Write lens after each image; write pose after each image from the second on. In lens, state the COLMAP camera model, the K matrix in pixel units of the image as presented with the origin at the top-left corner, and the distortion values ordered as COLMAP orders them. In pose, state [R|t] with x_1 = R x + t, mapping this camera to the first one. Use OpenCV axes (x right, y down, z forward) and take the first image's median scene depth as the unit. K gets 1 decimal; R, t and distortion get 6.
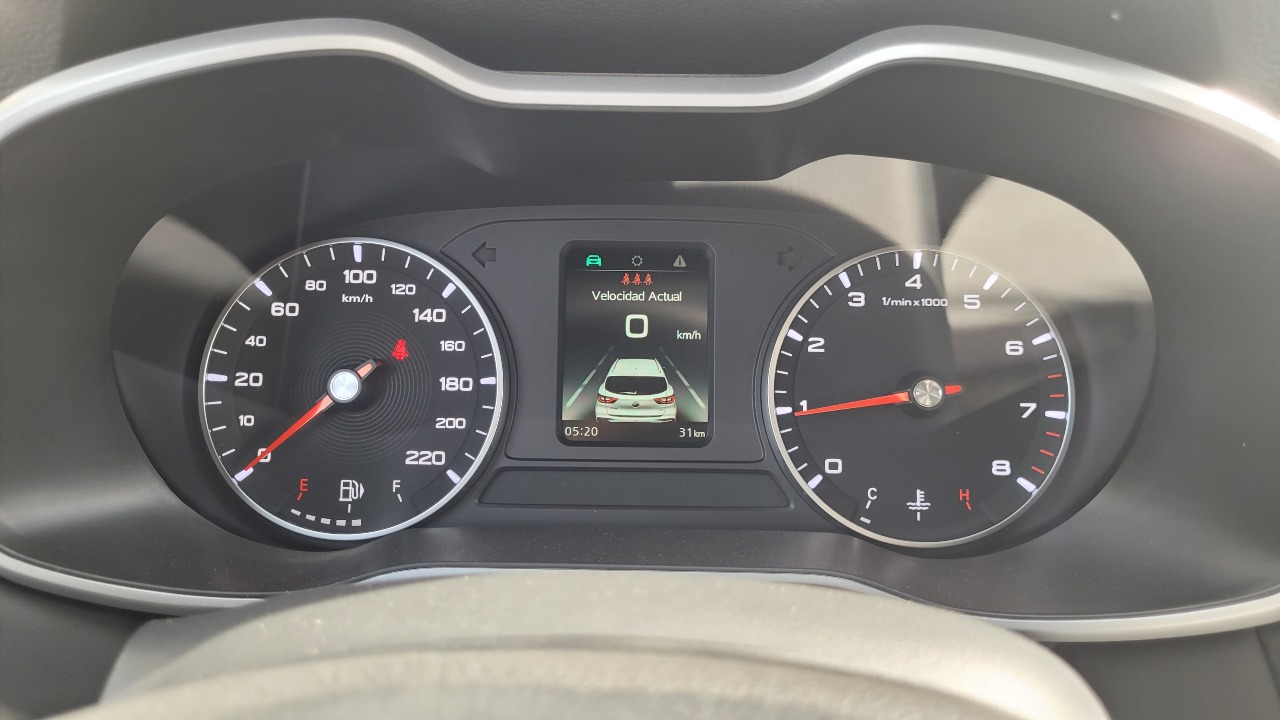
lens RADIAL K [[985.1, 0, 638.8], [0, 985.1, 356.5], [0, 0, 1]] dist [0.005798, 0.000332]
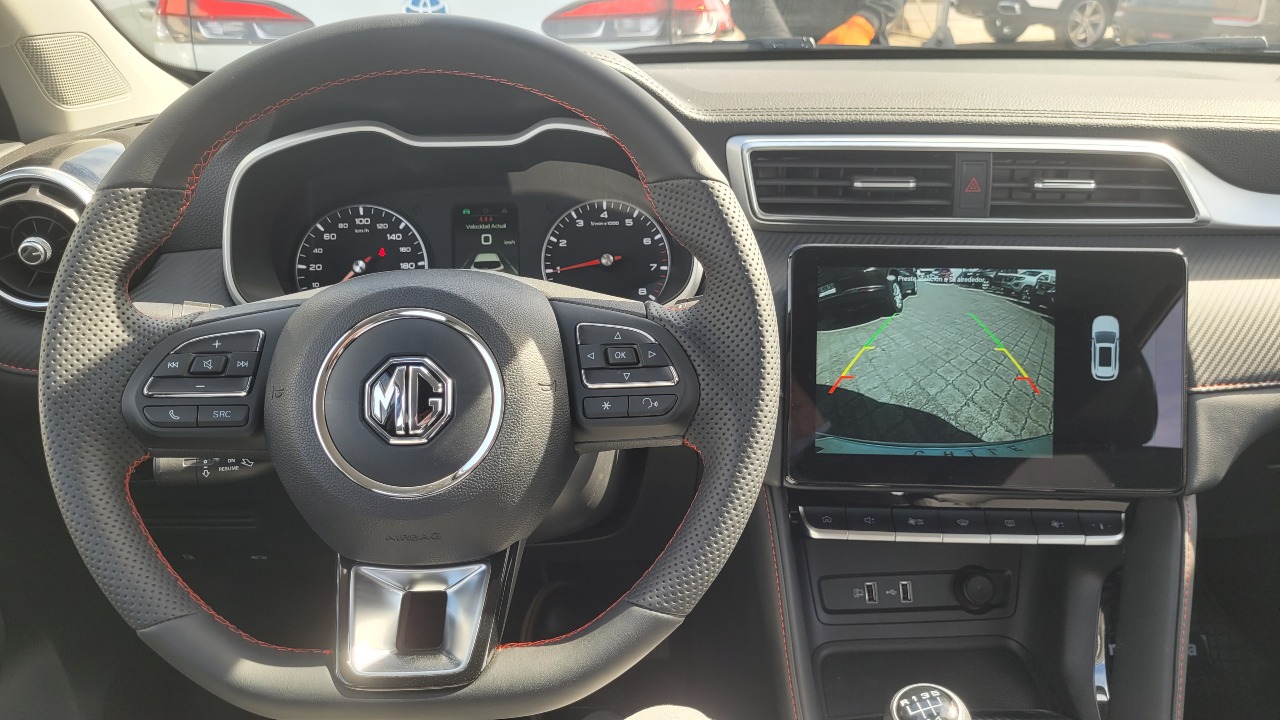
lens RADIAL K [[985.1, 0, 640.8], [0, 985.1, 363.6], [0, 0, 1]] dist [0.005798, 0.000332]
pose [[0.997207, -0.043903, 0.060420, 0.209314], [0.044414, 0.998988, -0.007142, 0.296295], [-0.060045, 0.009806, 0.998148, -1.327997]]
